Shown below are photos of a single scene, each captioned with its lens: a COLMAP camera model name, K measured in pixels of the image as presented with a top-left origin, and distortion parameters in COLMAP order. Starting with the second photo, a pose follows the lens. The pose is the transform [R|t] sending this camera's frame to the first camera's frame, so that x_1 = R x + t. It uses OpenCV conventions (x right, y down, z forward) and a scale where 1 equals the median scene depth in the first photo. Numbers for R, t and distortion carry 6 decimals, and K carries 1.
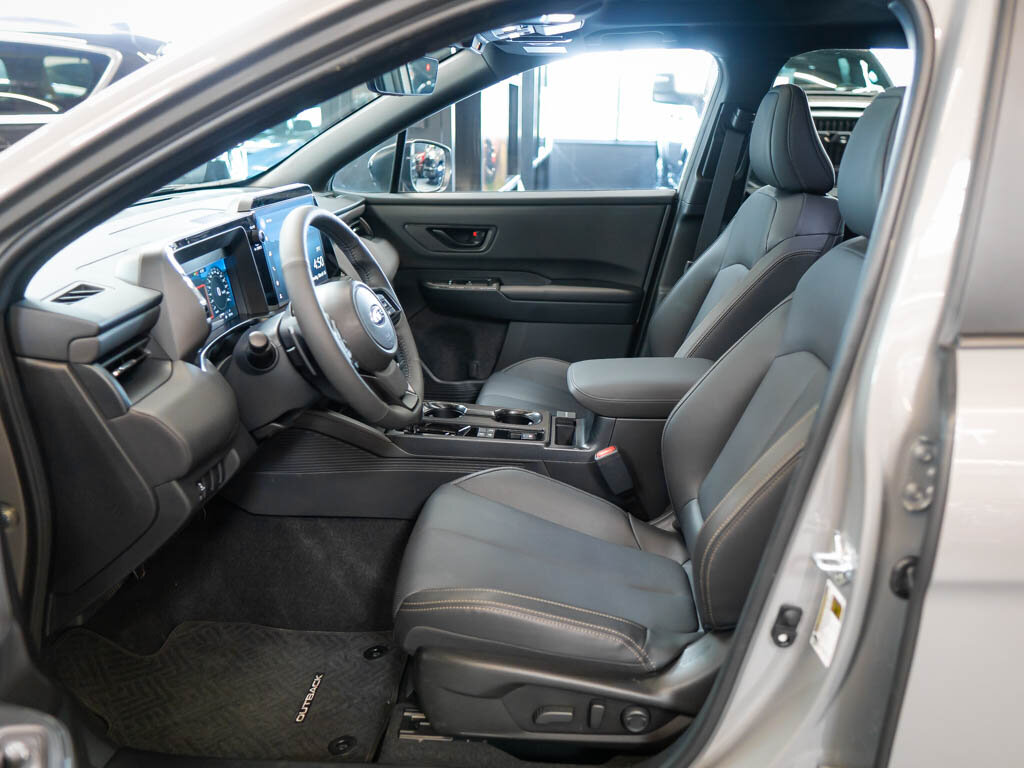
lens RADIAL K [[779.6, 0, 517.1], [0, 779.6, 392.5], [0, 0, 1]] dist [-0.011041, -0.002485]
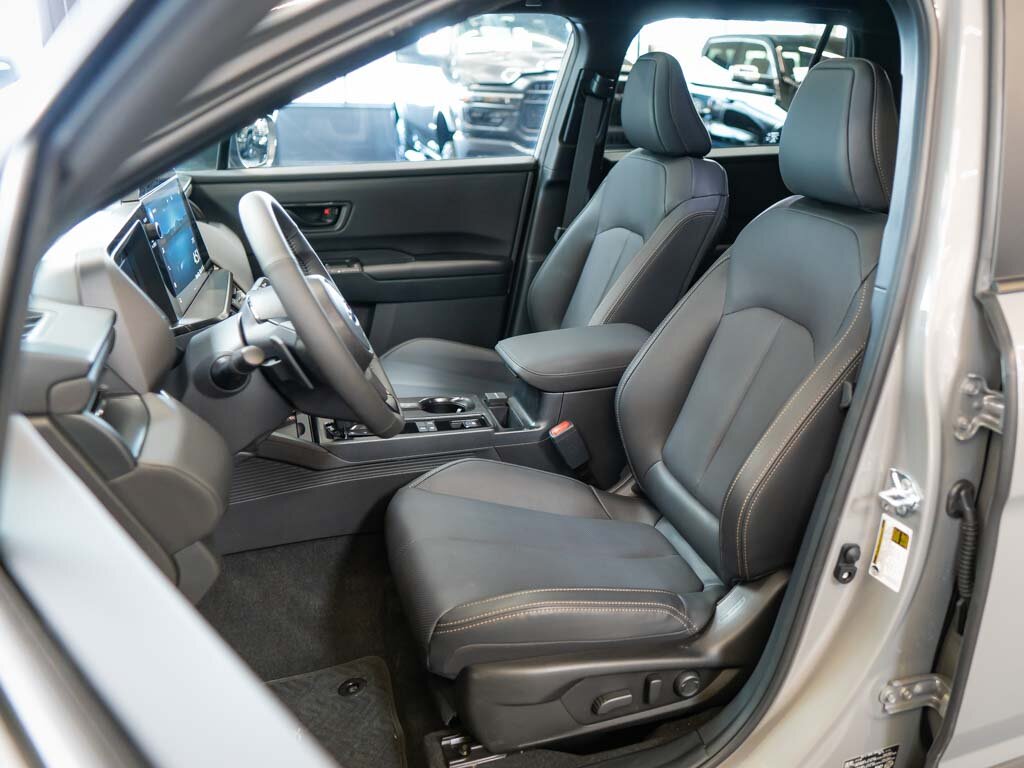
lens RADIAL K [[791.5, 0, 563.4], [0, 791.5, 378.1], [0, 0, 1]] dist [-0.009769, -0.001204]
pose [[0.931758, -0.124249, 0.341158, -0.225652], [0.116585, 0.992251, 0.042963, -0.030001], [-0.343852, -0.000257, 0.939024, 0.064629]]
